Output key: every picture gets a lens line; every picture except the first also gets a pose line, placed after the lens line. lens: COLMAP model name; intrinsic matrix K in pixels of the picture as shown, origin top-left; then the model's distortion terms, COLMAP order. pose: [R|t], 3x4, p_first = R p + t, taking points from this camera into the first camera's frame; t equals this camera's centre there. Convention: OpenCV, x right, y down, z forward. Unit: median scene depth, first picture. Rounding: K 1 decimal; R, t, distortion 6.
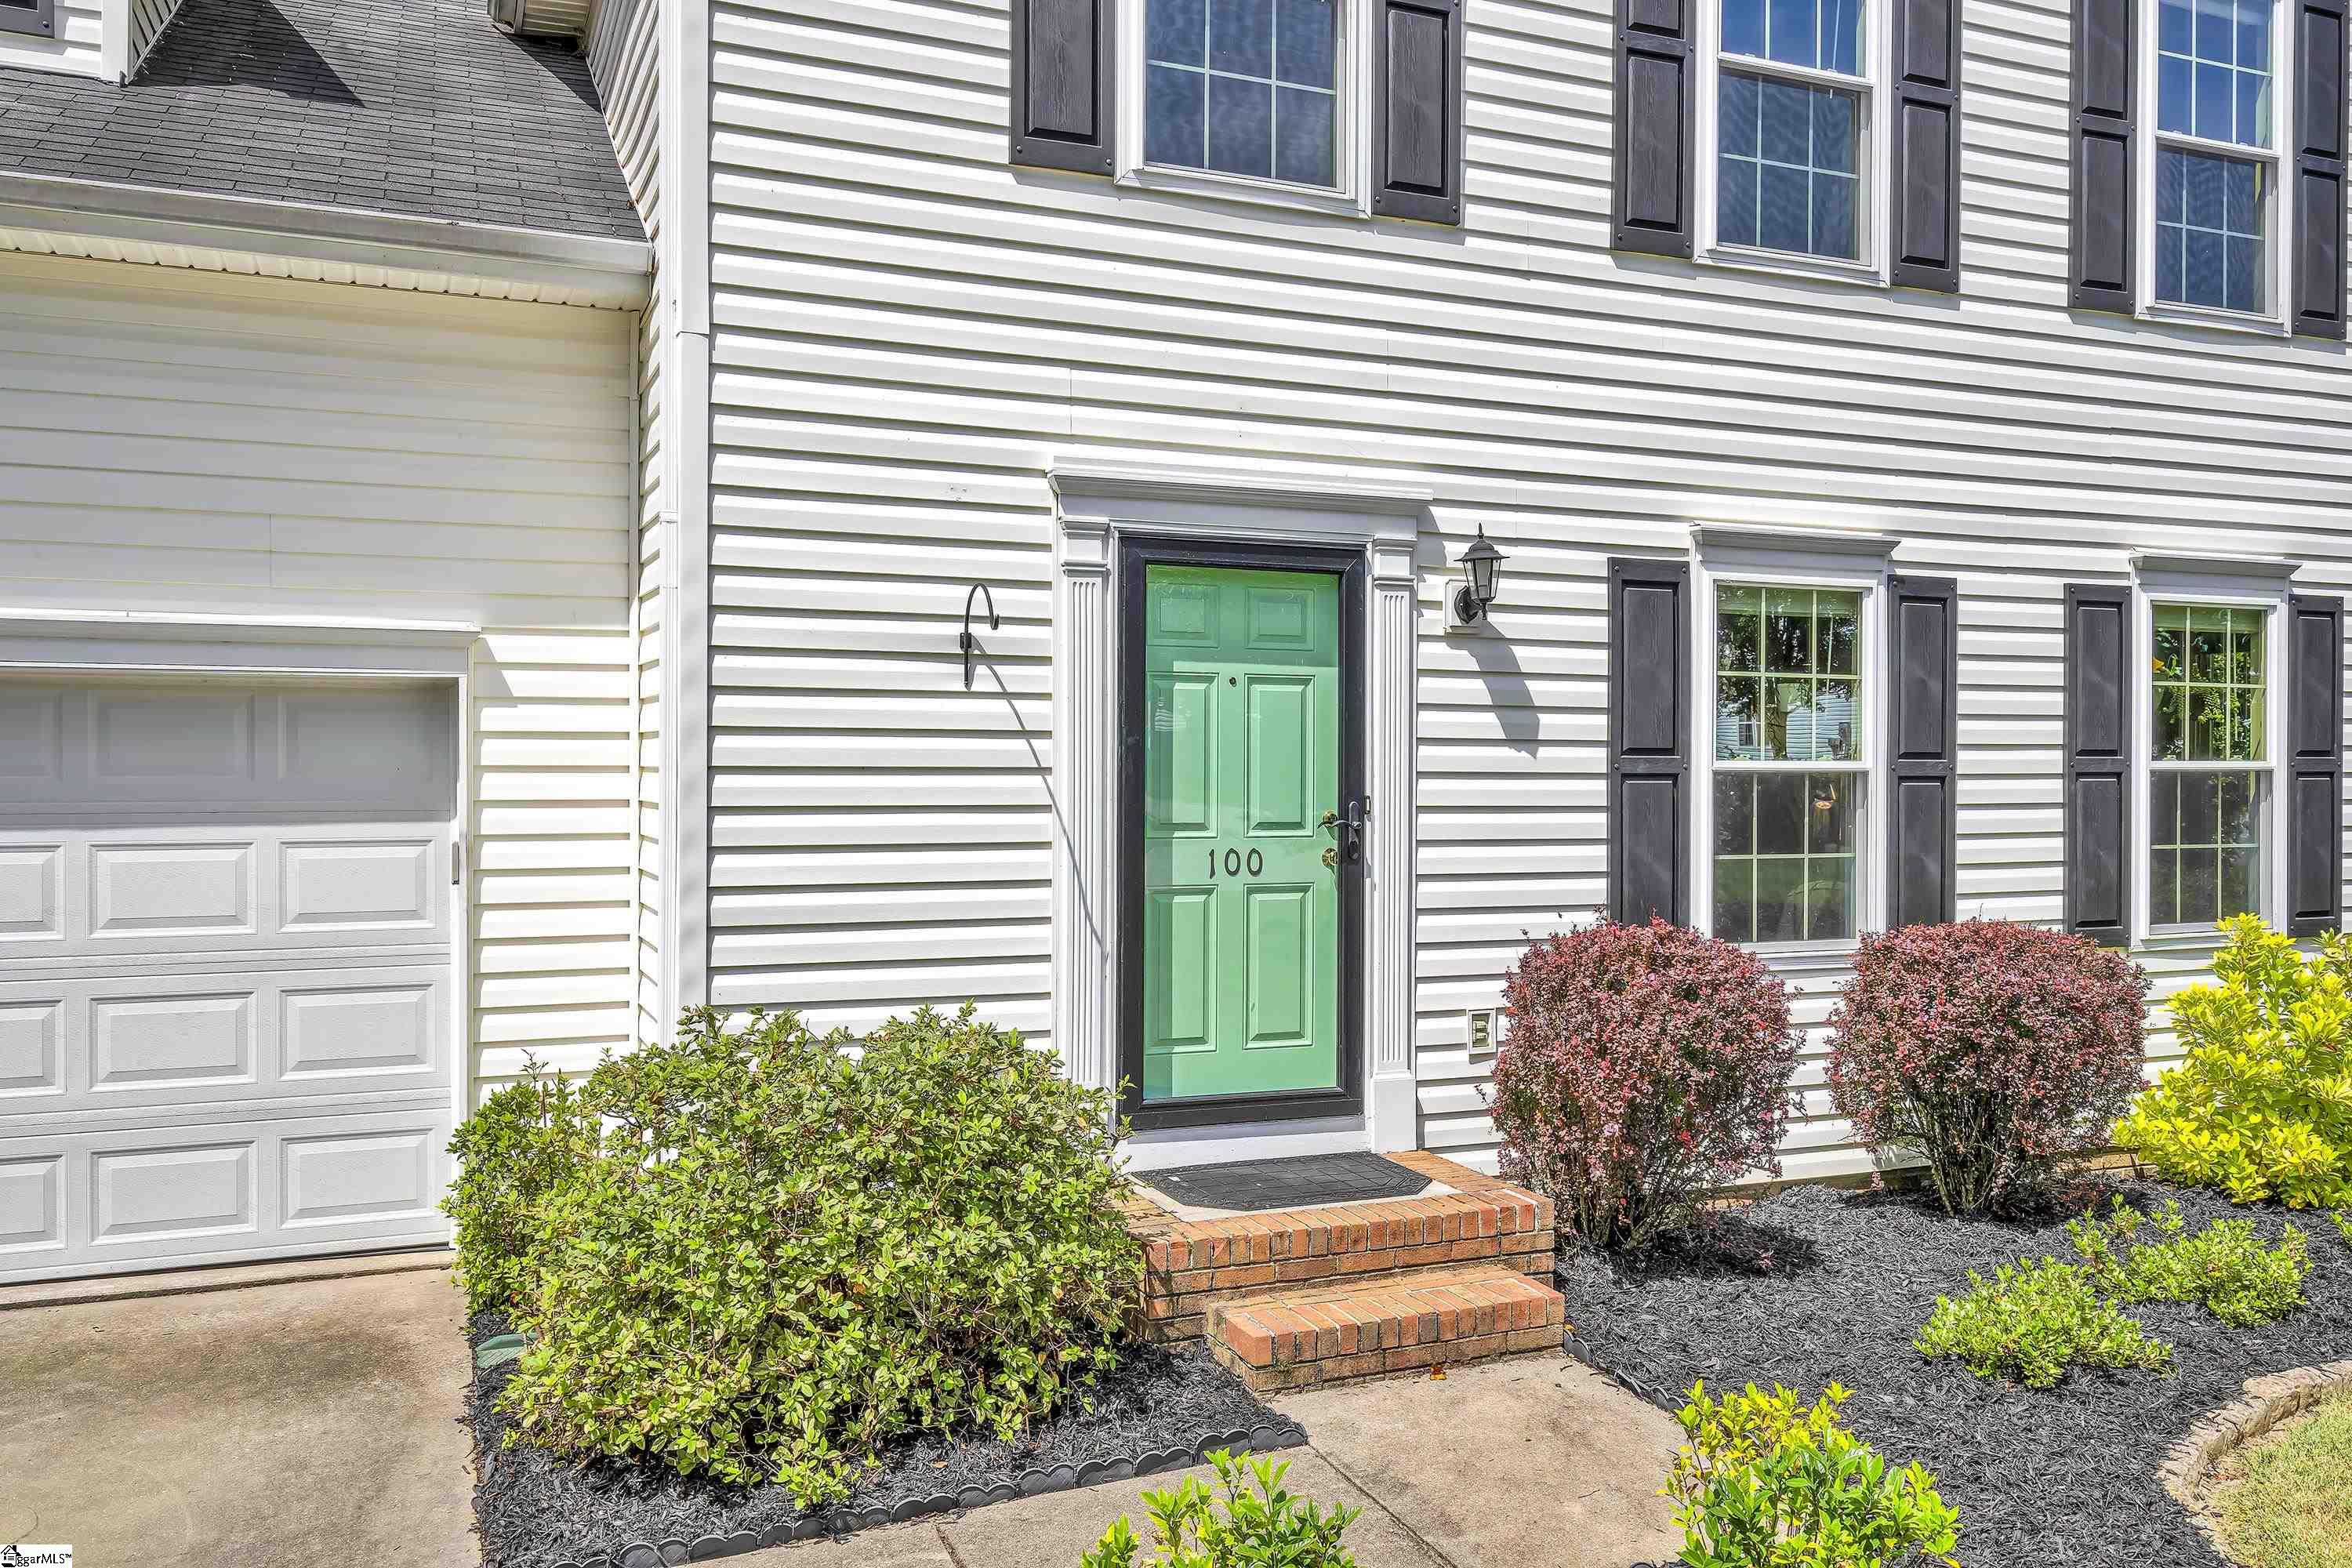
lens RADIAL K [[1805.4, 0, 1184.6], [0, 1805.4, 777.0], [0, 0, 1]] dist [-0.001563, -0.001455]
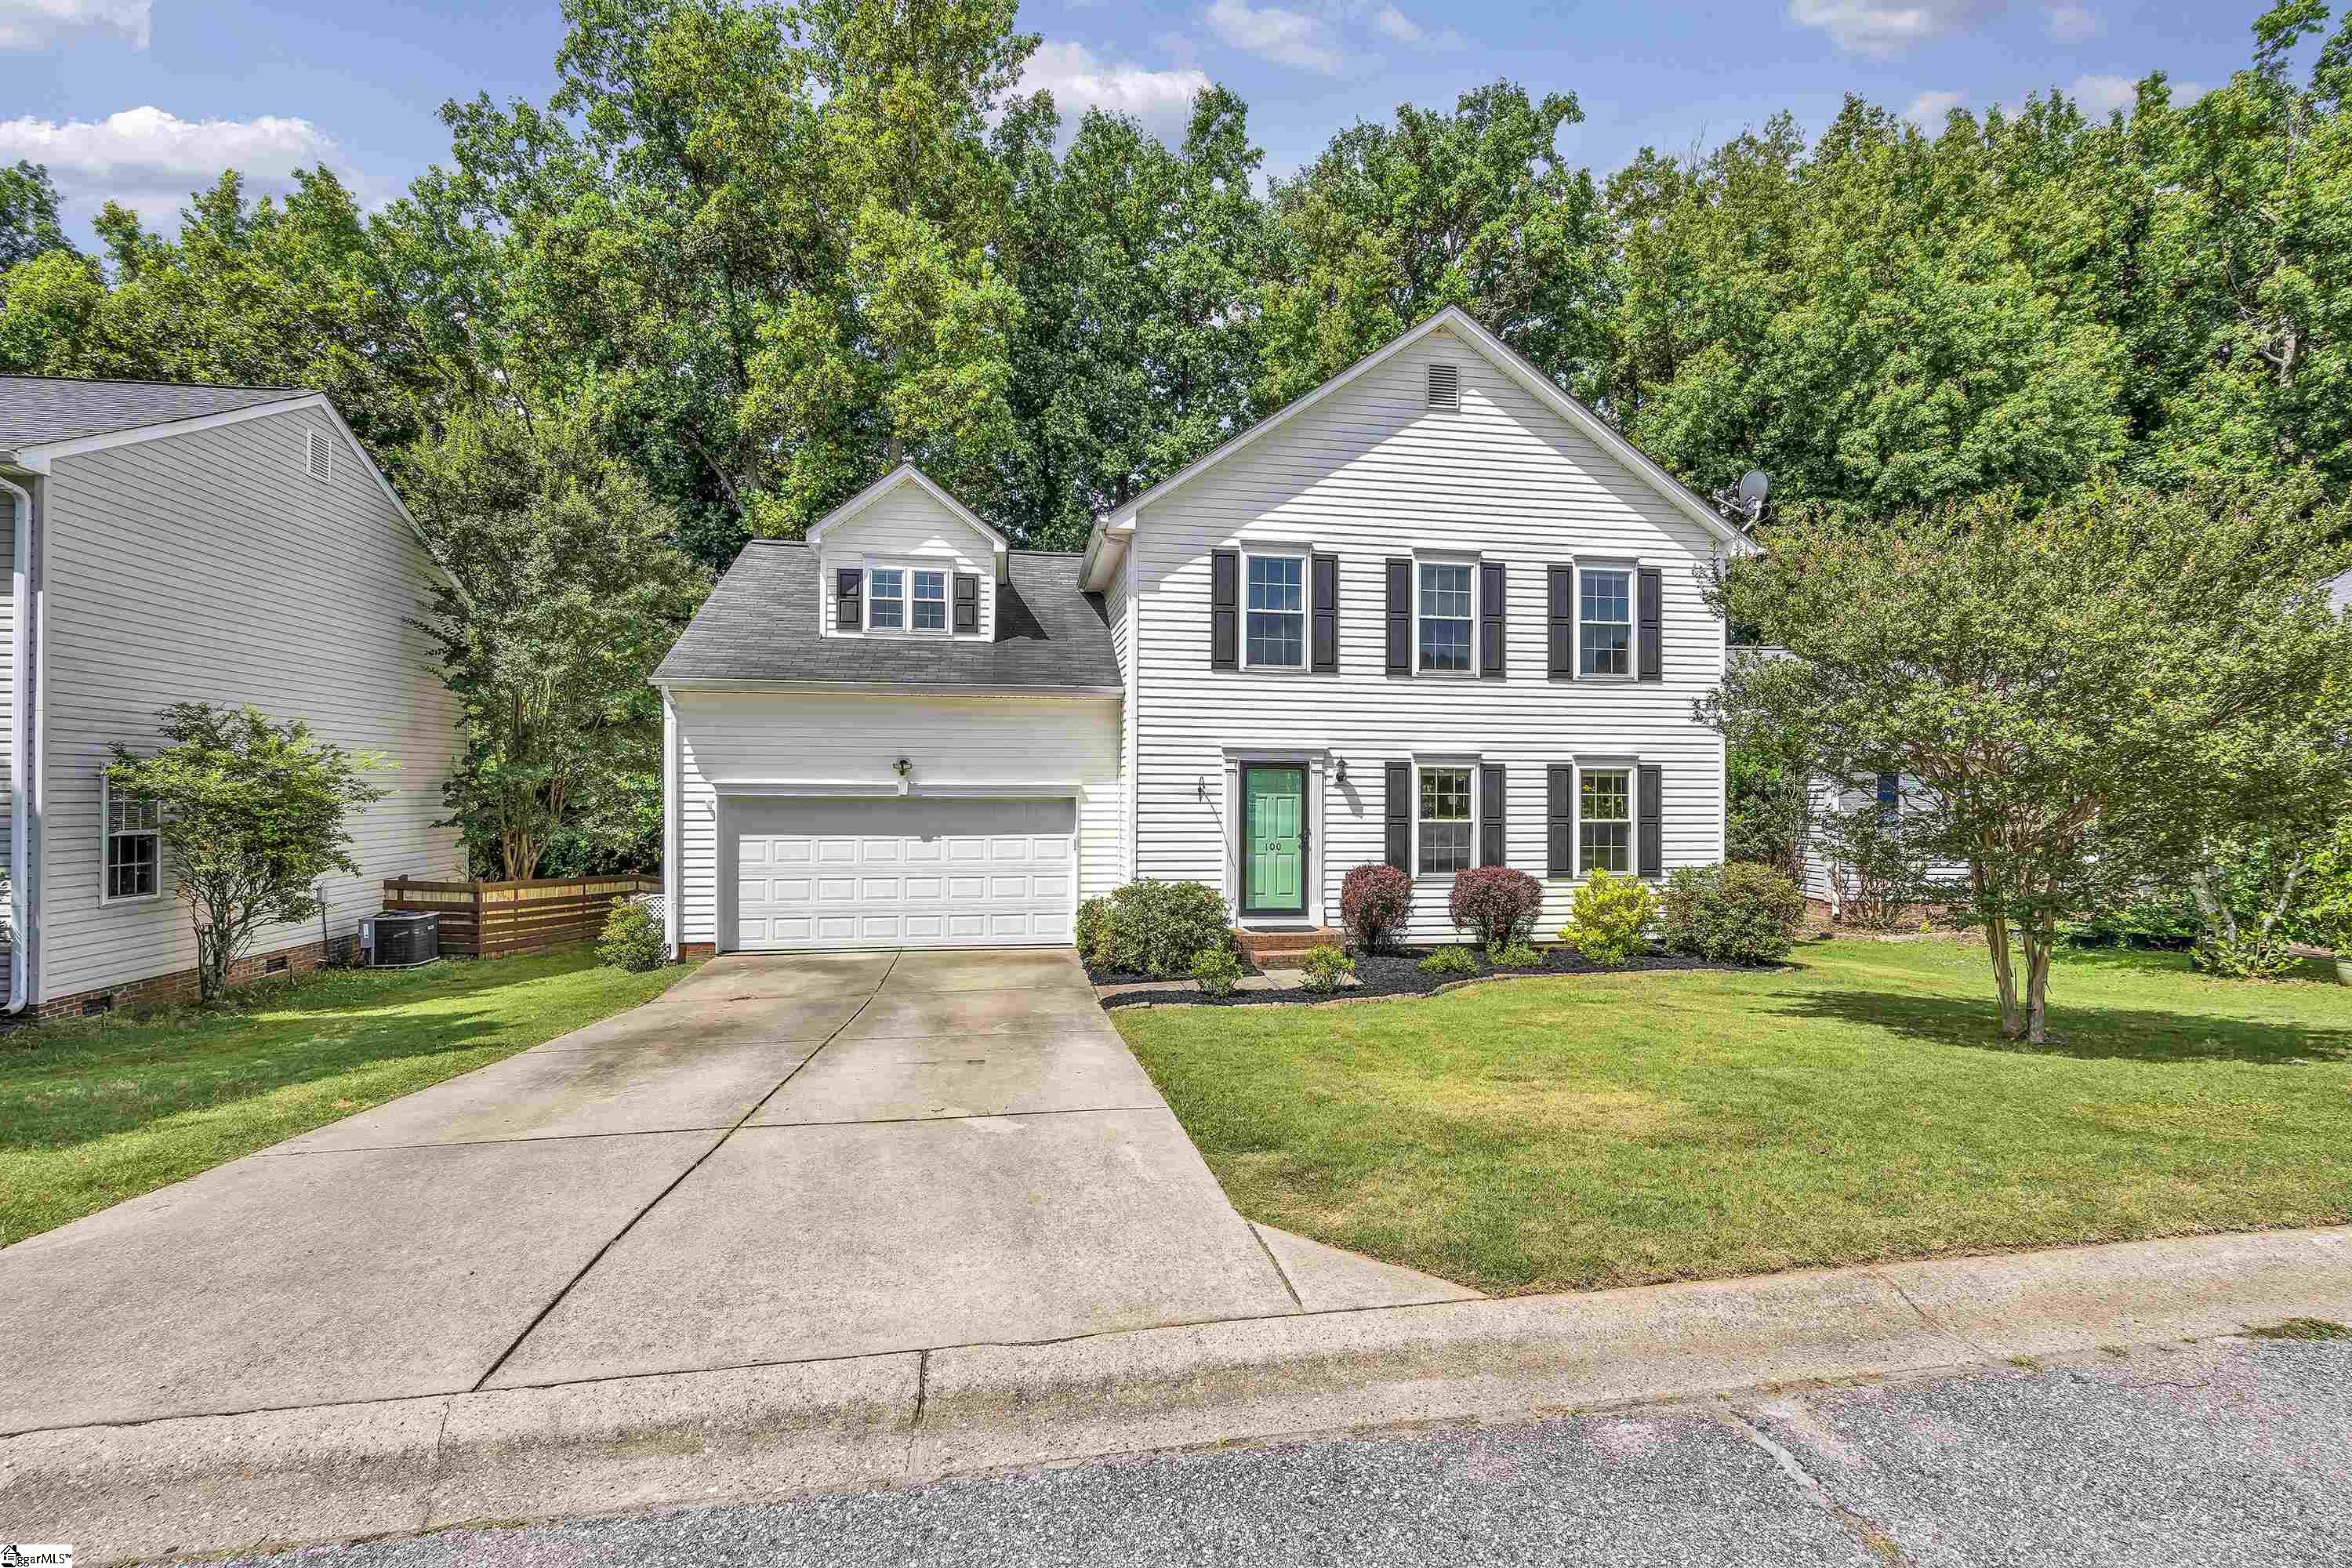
lens RADIAL K [[1086.0, 0, 1177.2], [0, 1086.0, 792.6], [0, 0, 1]] dist [-0.000413, 0.001505]
pose [[0.972323, 0.000632, -0.233640, 0.351304], [-0.003673, 0.999914, -0.012580, -0.034924], [0.233612, 0.013090, 0.972242, -1.209320]]
